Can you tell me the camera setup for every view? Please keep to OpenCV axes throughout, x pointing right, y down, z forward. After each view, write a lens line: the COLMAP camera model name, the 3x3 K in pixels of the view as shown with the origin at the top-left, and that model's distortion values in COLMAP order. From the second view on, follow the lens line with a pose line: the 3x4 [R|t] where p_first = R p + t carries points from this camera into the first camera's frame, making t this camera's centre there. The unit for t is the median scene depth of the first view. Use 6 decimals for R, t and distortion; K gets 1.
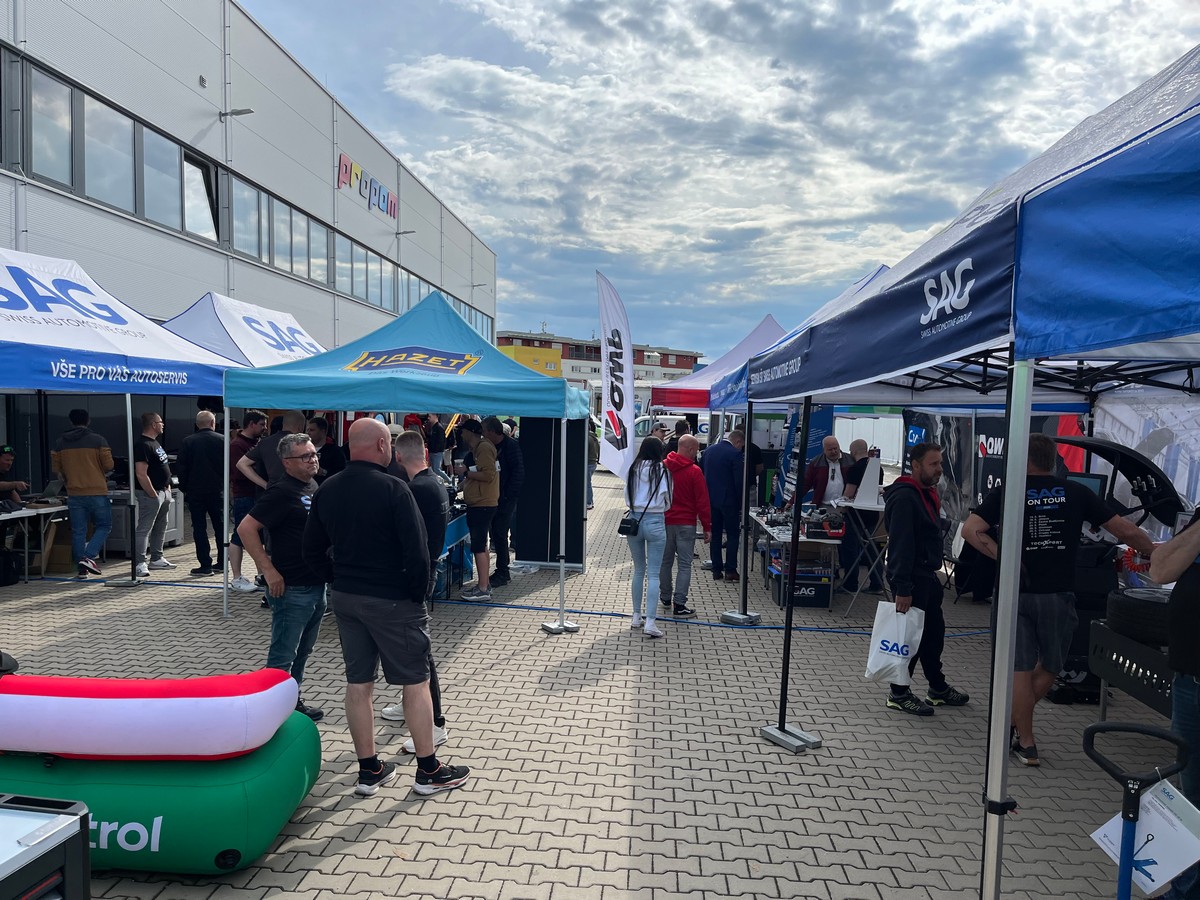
lens RADIAL K [[936.5, 0, 600.1], [0, 936.5, 451.8], [0, 0, 1]] dist [0.006854, -0.002975]
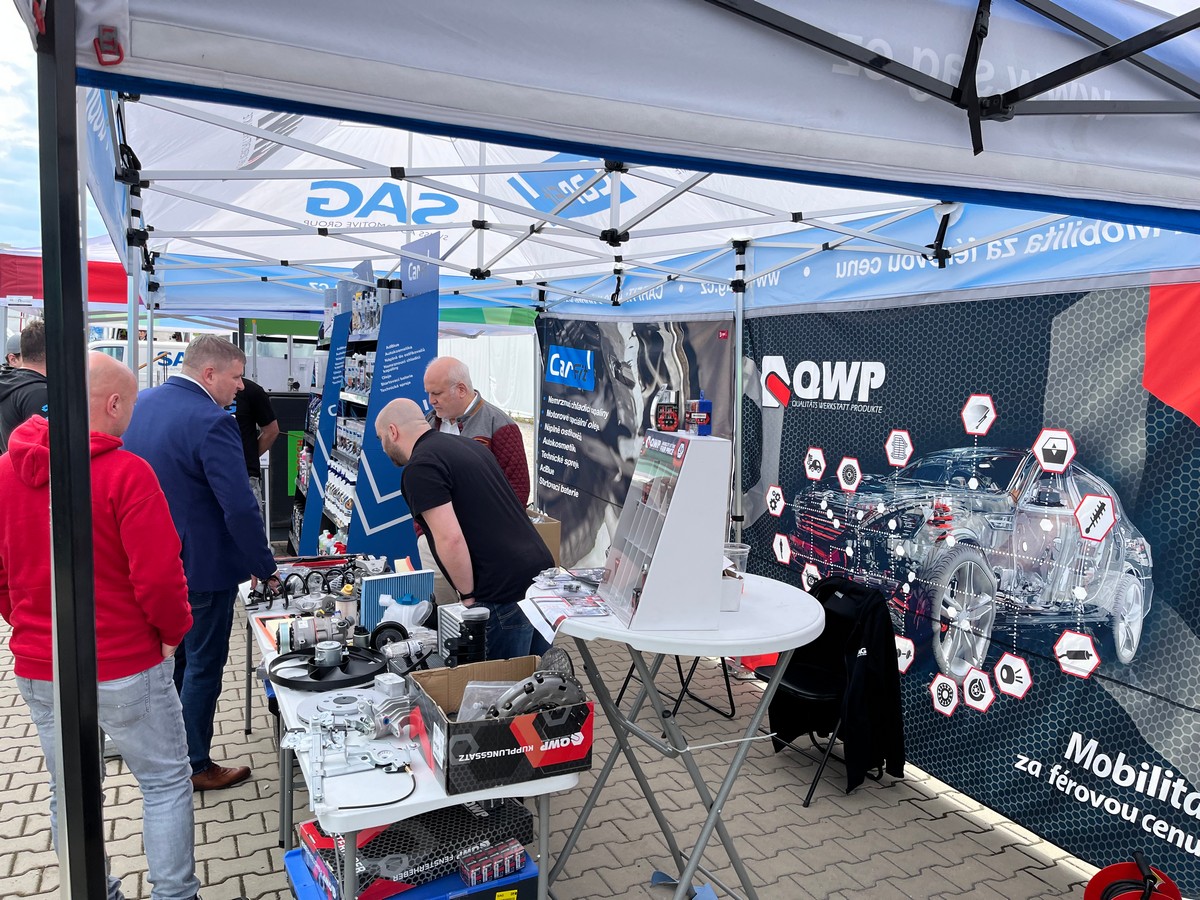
lens RADIAL K [[936.5, 0, 602.0], [0, 936.5, 451.3], [0, 0, 1]] dist [0.006854, -0.002975]
pose [[0.880860, -0.047064, 0.471032, 0.093305], [0.016141, 0.997453, 0.069478, -0.003918], [-0.473102, -0.053597, 0.879376, 0.494447]]
